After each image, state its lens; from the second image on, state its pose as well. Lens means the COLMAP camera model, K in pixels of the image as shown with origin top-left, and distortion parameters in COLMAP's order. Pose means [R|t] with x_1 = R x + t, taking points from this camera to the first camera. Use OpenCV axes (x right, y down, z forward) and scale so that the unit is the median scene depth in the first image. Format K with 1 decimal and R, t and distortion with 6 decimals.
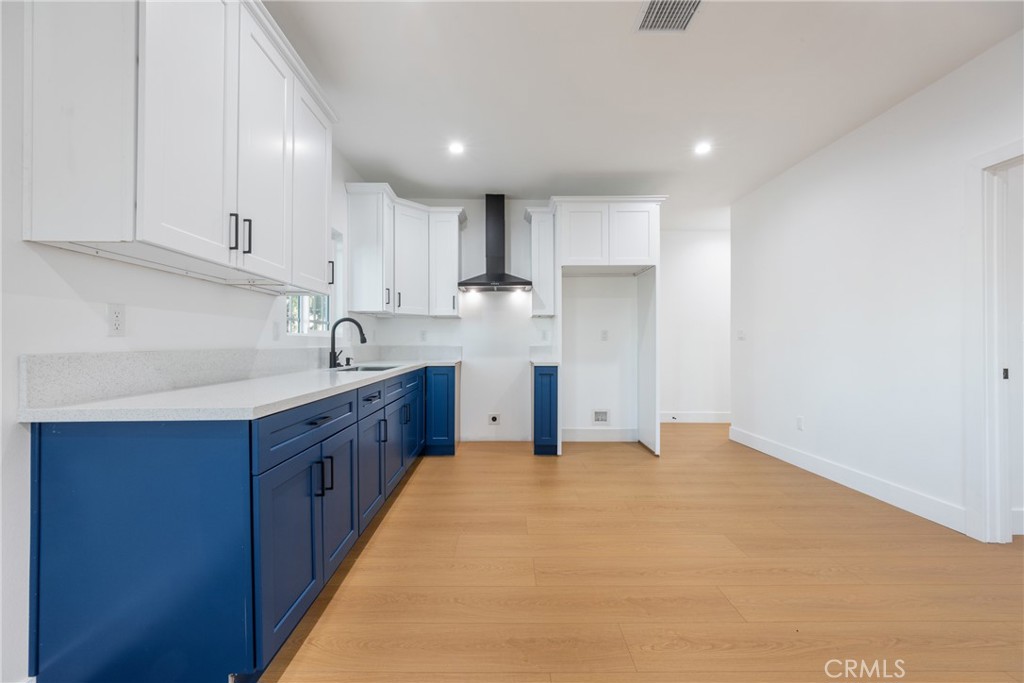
lens RADIAL K [[406.5, 0, 509.2], [0, 406.5, 343.4], [0, 0, 1]] dist [0.001649, 0.000334]
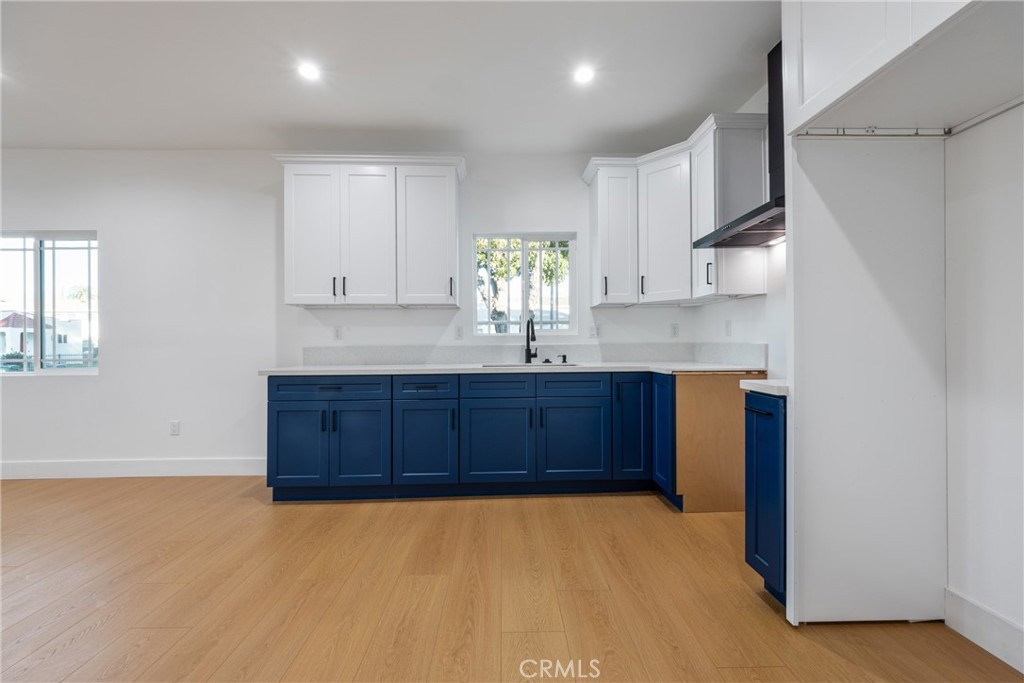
lens RADIAL K [[406.5, 0, 513.3], [0, 406.5, 341.4], [0, 0, 1]] dist [0.001649, 0.000334]
pose [[0.006810, 0.000457, -0.999977, 0.485588], [0.008337, 0.999965, 0.000514, 0.000305], [0.999942, -0.008340, 0.006806, 0.691252]]
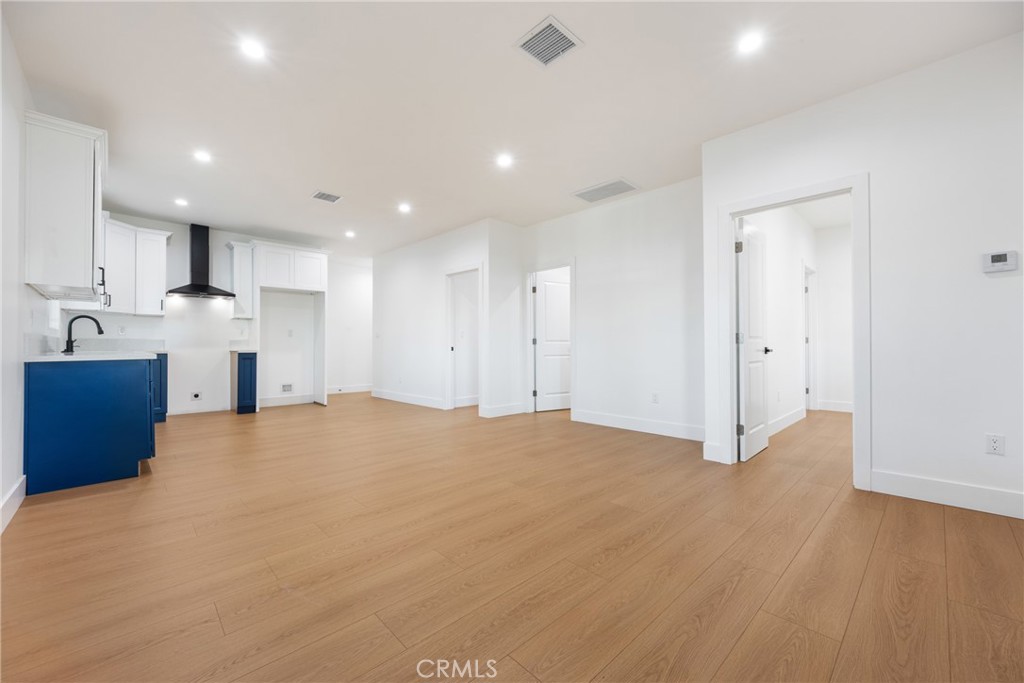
lens RADIAL K [[406.5, 0, 505.9], [0, 406.5, 343.6], [0, 0, 1]] dist [0.001649, 0.000334]
pose [[0.737933, 0.003431, 0.674865, -0.200070], [-0.000966, 0.999991, -0.004028, 0.025279], [-0.674873, 0.002320, 0.737930, -0.674518]]
